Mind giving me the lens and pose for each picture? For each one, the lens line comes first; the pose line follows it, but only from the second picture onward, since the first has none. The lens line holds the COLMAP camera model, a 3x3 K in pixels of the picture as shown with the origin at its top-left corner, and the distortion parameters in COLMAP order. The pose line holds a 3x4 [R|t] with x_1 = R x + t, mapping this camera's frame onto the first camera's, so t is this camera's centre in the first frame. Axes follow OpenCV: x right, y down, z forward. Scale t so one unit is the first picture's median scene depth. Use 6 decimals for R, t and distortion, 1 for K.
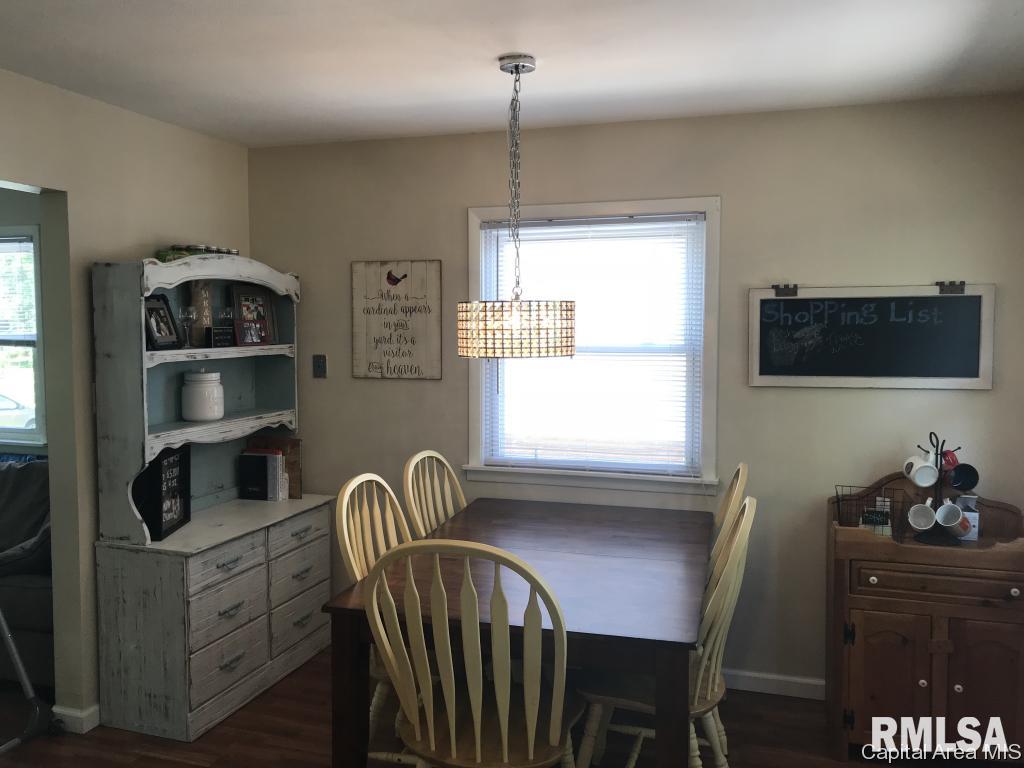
lens RADIAL K [[837.3, 0, 516.3], [0, 837.3, 363.3], [0, 0, 1]] dist [0.001752, 0.001781]
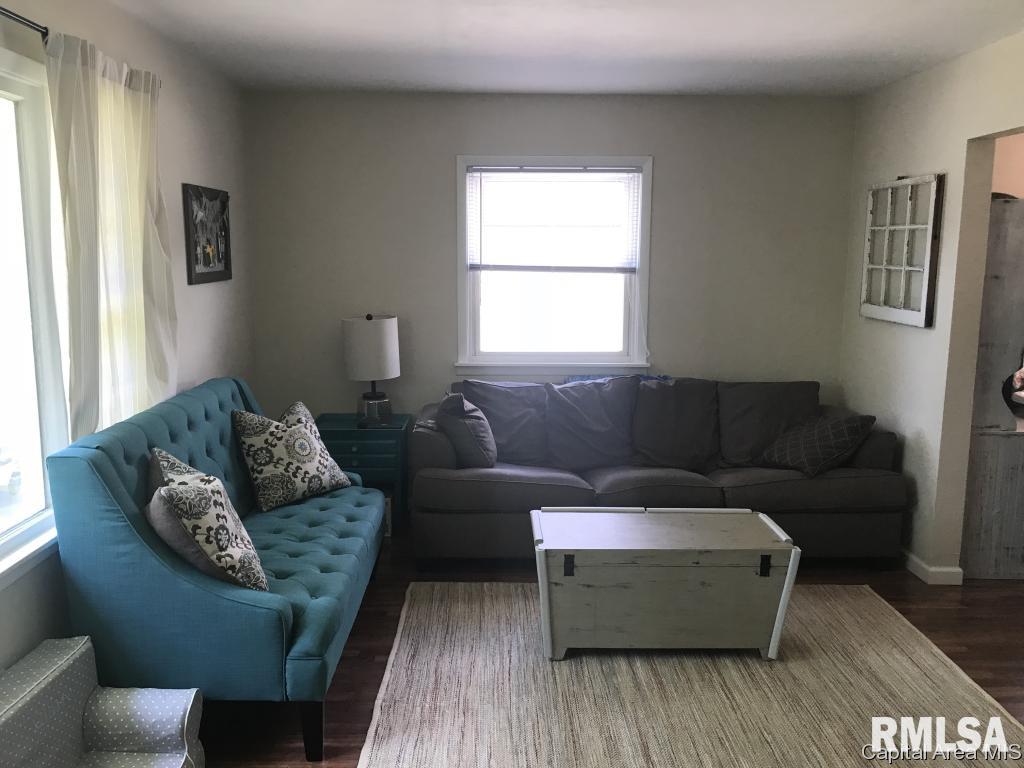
lens RADIAL K [[824.9, 0, 508.0], [0, 824.9, 379.7], [0, 0, 1]] dist [-0.003431, -0.012253]
pose [[0.949282, -0.028586, 0.313122, -1.063929], [0.001708, 0.996313, 0.085779, 0.024107], [-0.314420, -0.080893, 0.945831, 0.058511]]
